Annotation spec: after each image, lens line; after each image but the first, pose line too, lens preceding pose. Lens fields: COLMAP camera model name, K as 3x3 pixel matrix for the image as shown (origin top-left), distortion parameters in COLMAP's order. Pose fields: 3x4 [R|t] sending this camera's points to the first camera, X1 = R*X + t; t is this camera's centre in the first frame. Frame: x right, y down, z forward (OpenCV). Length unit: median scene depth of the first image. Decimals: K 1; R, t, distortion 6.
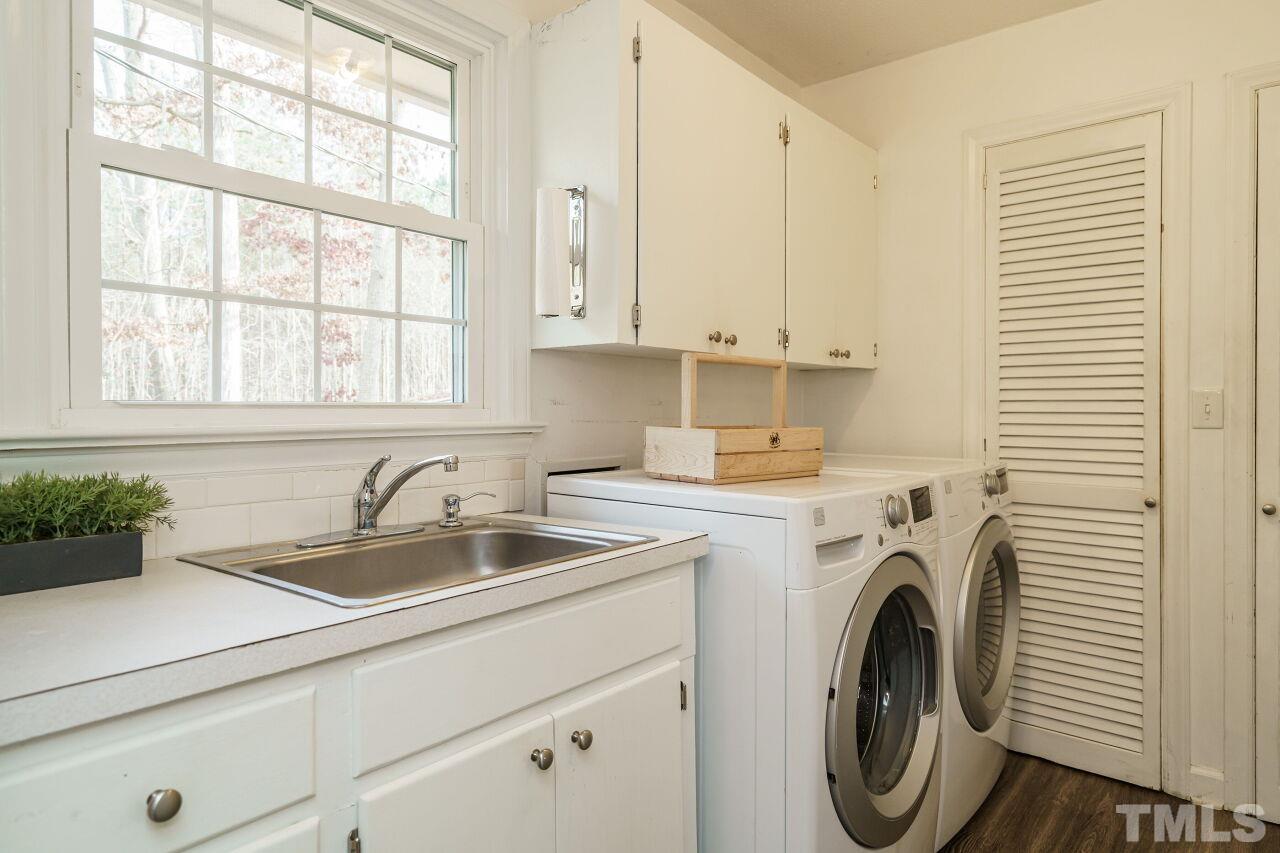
lens RADIAL K [[790.3, 0, 639.7], [0, 790.3, 402.9], [0, 0, 1]] dist [0.011864, -0.000434]
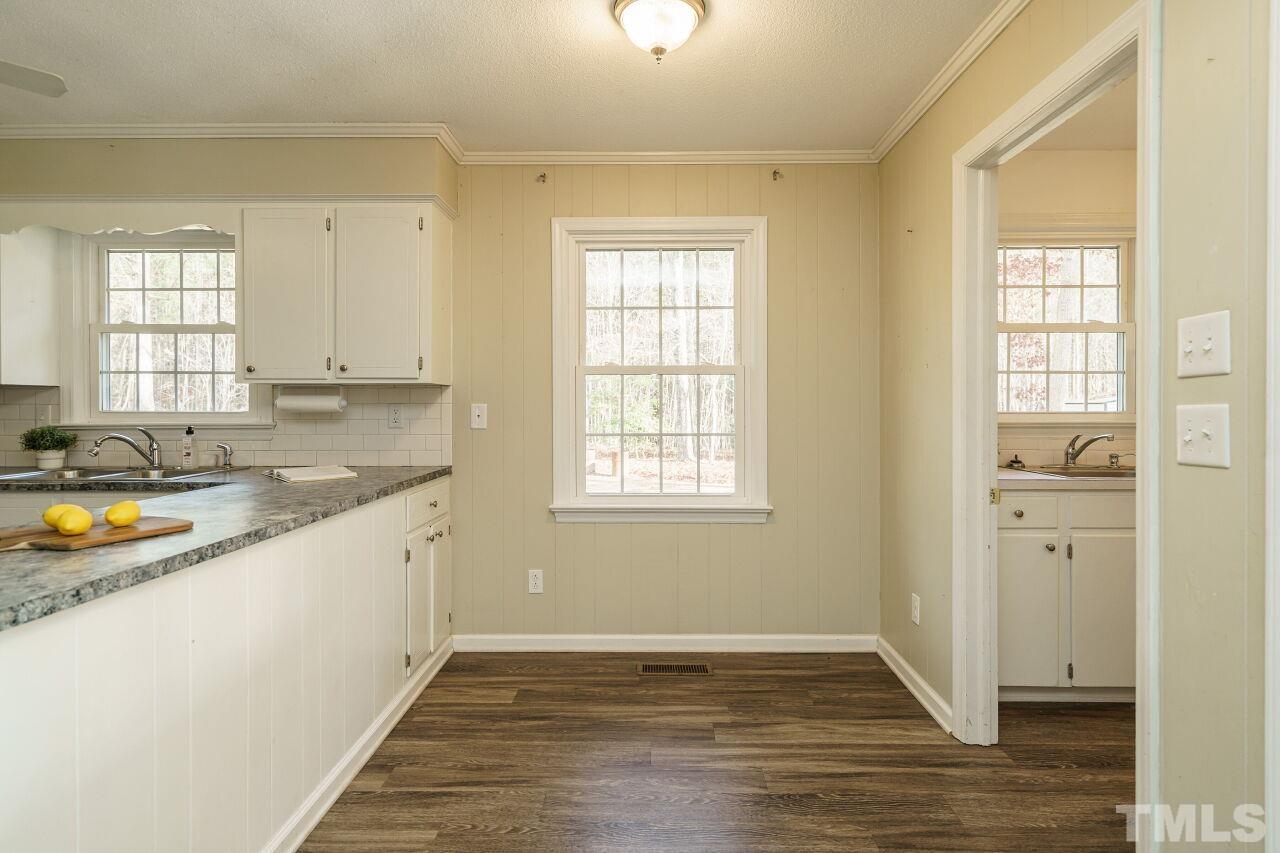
lens RADIAL K [[648.0, 0, 641.2], [0, 648.0, 409.4], [0, 0, 1]] dist [-0.002889, -0.000111]
pose [[0.620216, 0.007068, -0.784399, 0.400218], [0.005662, 0.999893, 0.013487, -0.043530], [0.784410, -0.012807, 0.620110, -1.281082]]
